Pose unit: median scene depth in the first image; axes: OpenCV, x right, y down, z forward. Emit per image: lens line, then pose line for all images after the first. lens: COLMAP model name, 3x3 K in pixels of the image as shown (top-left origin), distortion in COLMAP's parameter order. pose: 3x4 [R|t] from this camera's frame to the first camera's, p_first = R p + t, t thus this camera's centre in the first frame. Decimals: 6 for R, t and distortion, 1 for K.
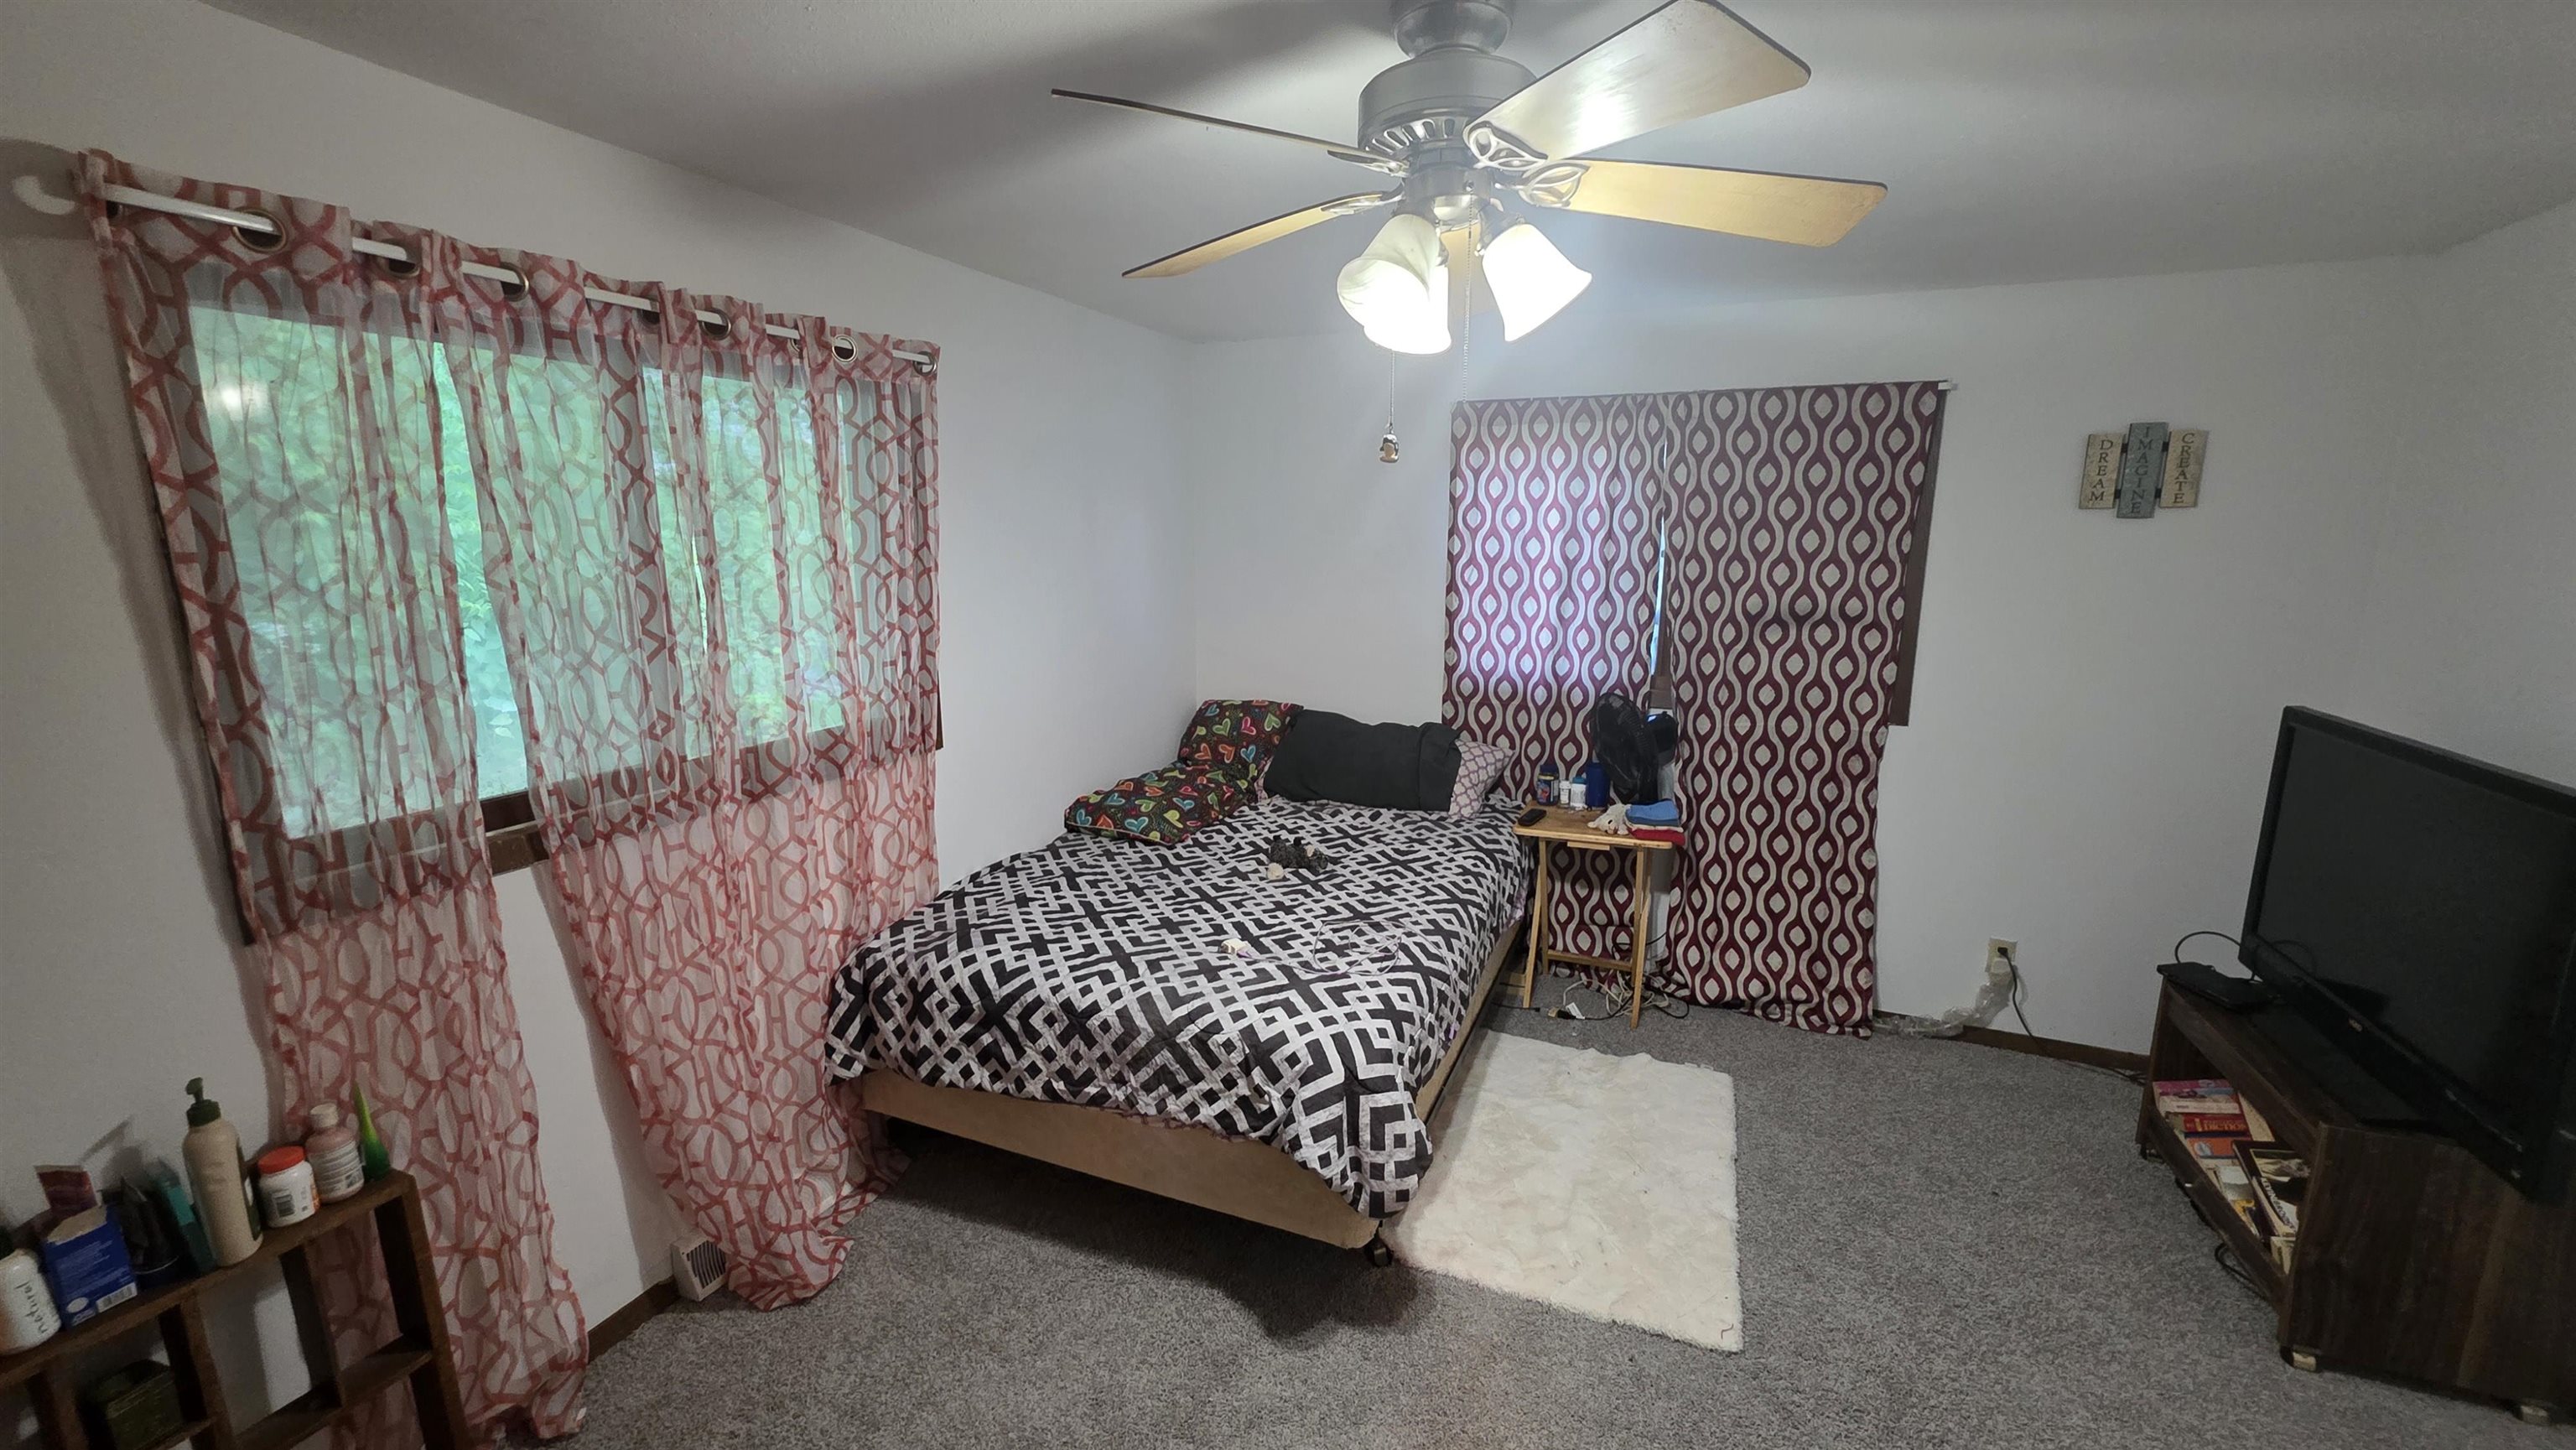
lens RADIAL K [[1030.7, 0, 1298.0], [0, 1030.7, 726.0], [0, 0, 1]] dist [0.002598, -0.000132]
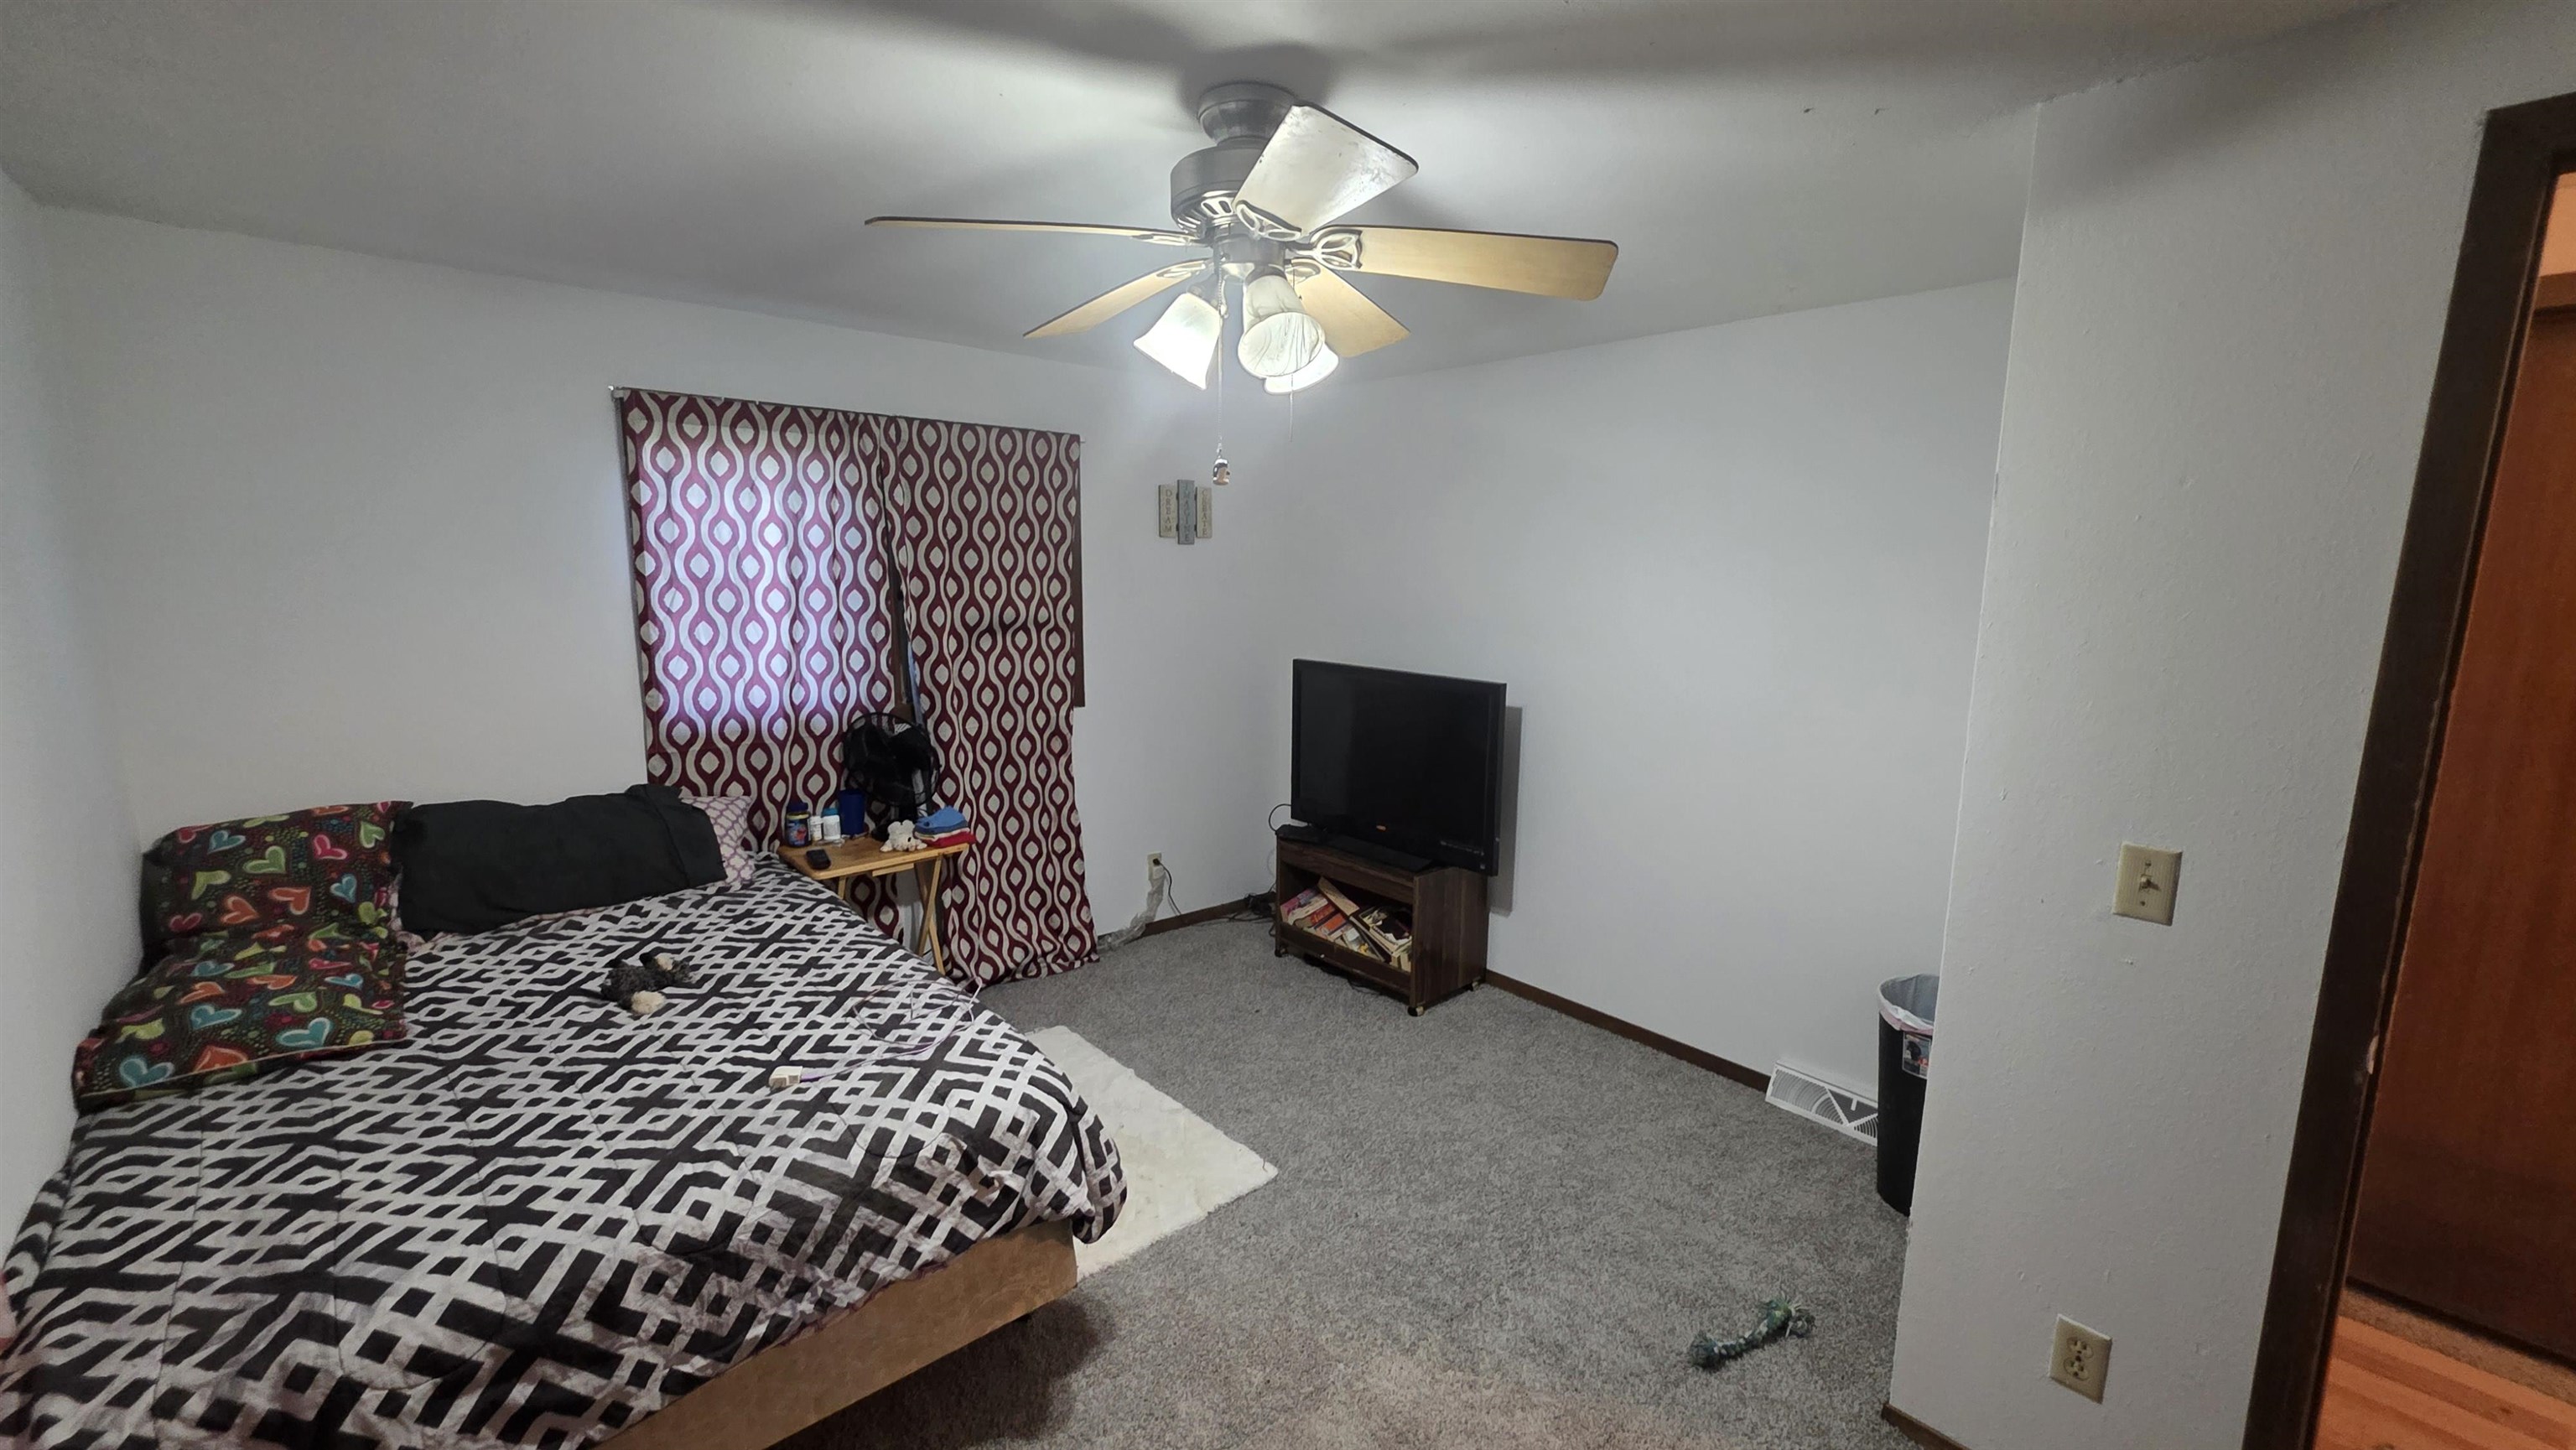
lens RADIAL K [[1030.7, 0, 1298.0], [0, 1030.7, 726.0], [0, 0, 1]] dist [0.002598, -0.000132]
pose [[0.427647, -0.141829, 0.892750, -0.439915], [0.159397, 0.983970, 0.079966, -0.037311], [-0.889781, 0.108105, 0.443399, 0.224096]]
